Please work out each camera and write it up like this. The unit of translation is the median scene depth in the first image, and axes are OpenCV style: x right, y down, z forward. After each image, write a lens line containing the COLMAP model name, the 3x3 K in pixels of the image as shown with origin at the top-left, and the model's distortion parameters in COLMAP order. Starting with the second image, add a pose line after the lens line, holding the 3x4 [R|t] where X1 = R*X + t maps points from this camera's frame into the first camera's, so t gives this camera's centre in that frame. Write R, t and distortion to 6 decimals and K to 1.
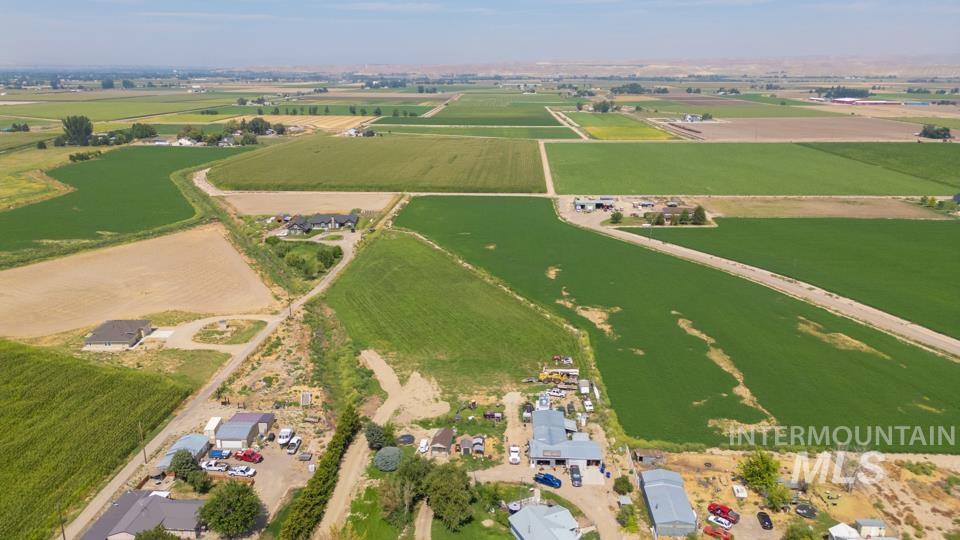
lens RADIAL K [[674.2, 0, 482.0], [0, 674.2, 272.2], [0, 0, 1]] dist [0.076210, -0.075795]
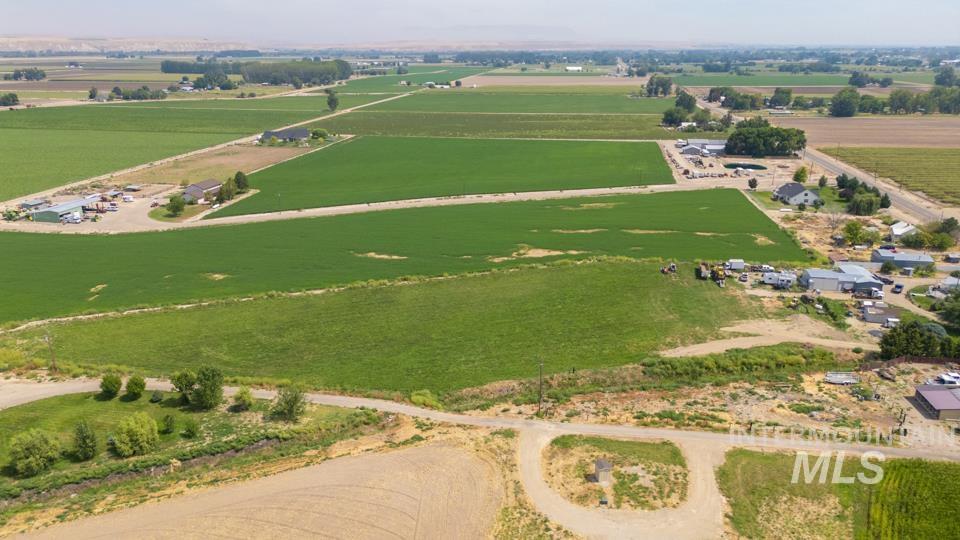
lens RADIAL K [[674.2, 0, 480.3], [0, 674.2, 270.0], [0, 0, 1]] dist [0.076210, -0.075795]
pose [[0.116997, -0.313264, 0.942432, -0.747567], [0.288216, 0.918819, 0.269635, -0.195077], [-0.950391, 0.240077, 0.197786, 0.891261]]
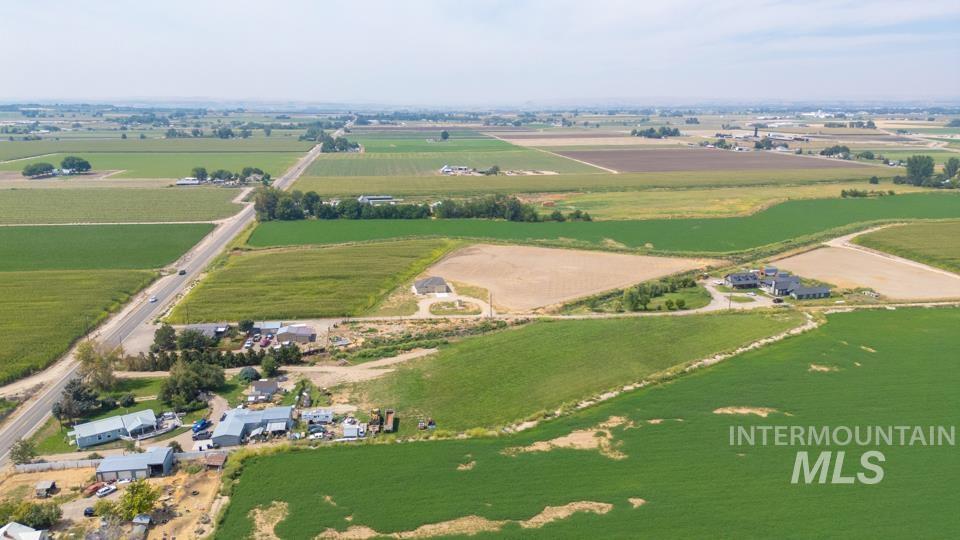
lens RADIAL K [[674.2, 0, 478.7], [0, 674.2, 269.5], [0, 0, 1]] dist [0.076210, -0.075795]
pose [[0.177807, 0.235796, -0.955398, 0.820544], [-0.284116, 0.941824, 0.179570, -0.218939], [0.942159, 0.239515, 0.234456, 0.663605]]
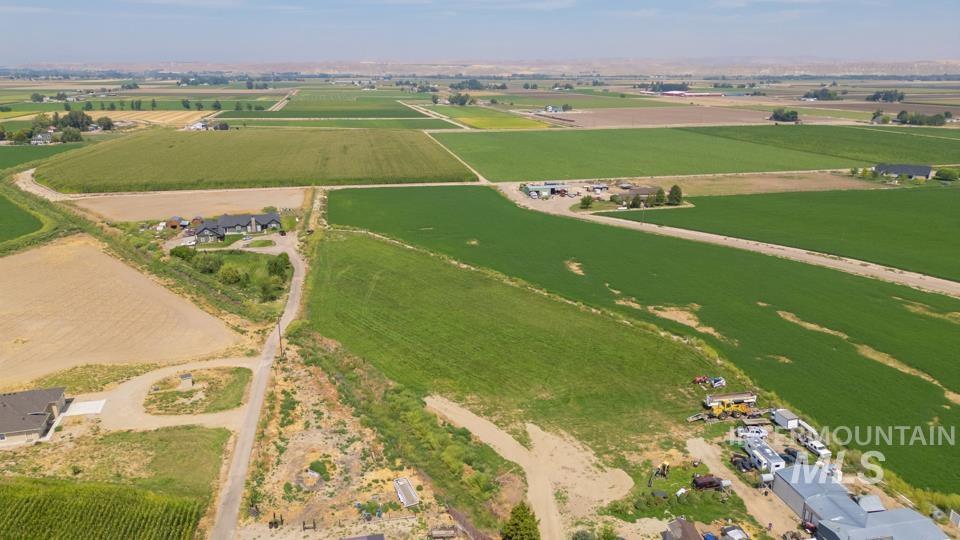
lens RADIAL K [[674.2, 0, 481.2], [0, 674.2, 271.9], [0, 0, 1]] dist [0.076210, -0.075795]
pose [[0.968583, -0.071455, 0.238203, -0.239391], [0.071794, 0.997393, 0.007262, -0.010008], [-0.238101, 0.010068, 0.971188, 0.283501]]
